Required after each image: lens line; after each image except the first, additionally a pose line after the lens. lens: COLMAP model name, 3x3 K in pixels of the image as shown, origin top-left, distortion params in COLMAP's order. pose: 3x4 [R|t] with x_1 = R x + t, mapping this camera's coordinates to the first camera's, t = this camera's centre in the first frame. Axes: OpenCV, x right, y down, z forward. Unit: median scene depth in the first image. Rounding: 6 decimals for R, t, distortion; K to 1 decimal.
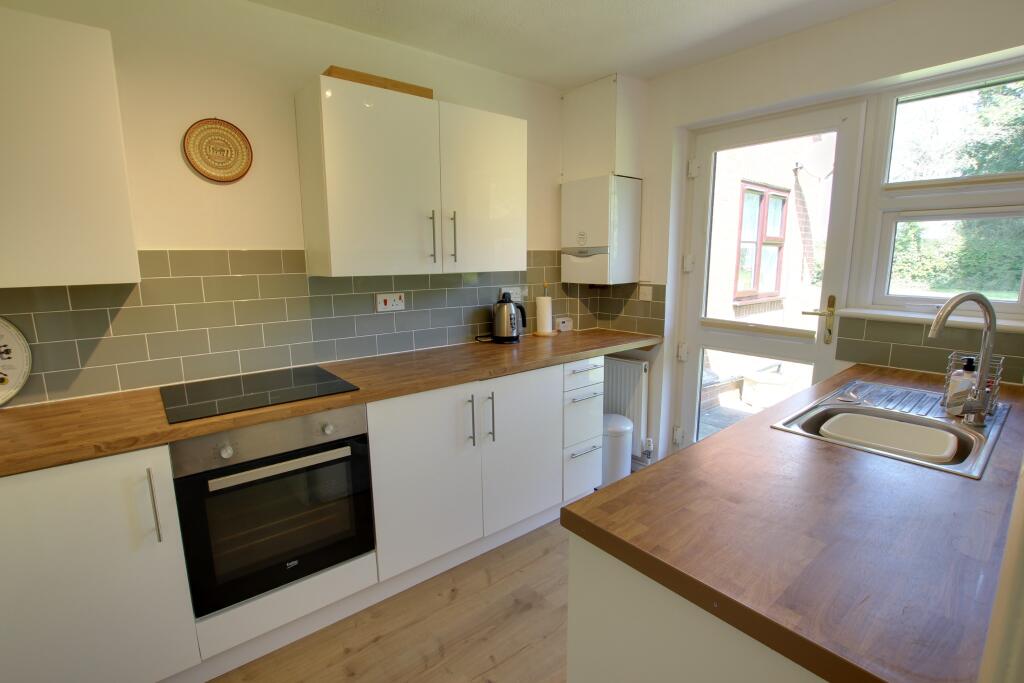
lens RADIAL K [[473.9, 0, 508.3], [0, 473.9, 343.5], [0, 0, 1]] dist [-0.033240, 0.001413]
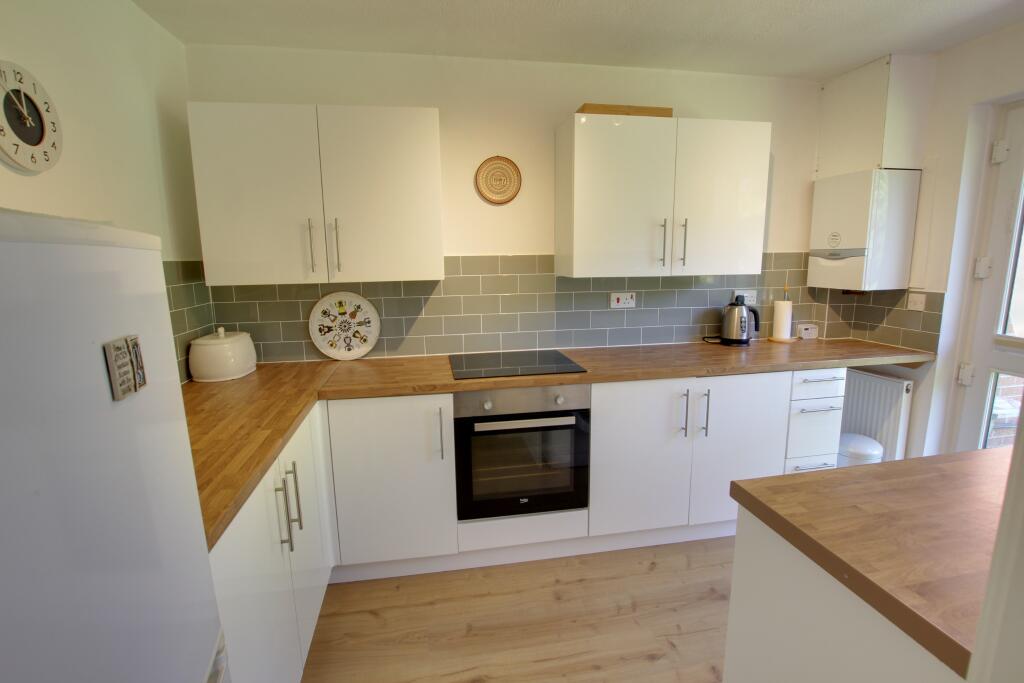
lens RADIAL K [[473.9, 0, 510.2], [0, 473.9, 343.2], [0, 0, 1]] dist [-0.033240, 0.001413]
pose [[0.875532, 0.080804, -0.476355, 0.072389], [-0.078097, 0.996619, 0.025515, 0.007833], [0.476807, 0.014863, 0.878883, -0.137474]]
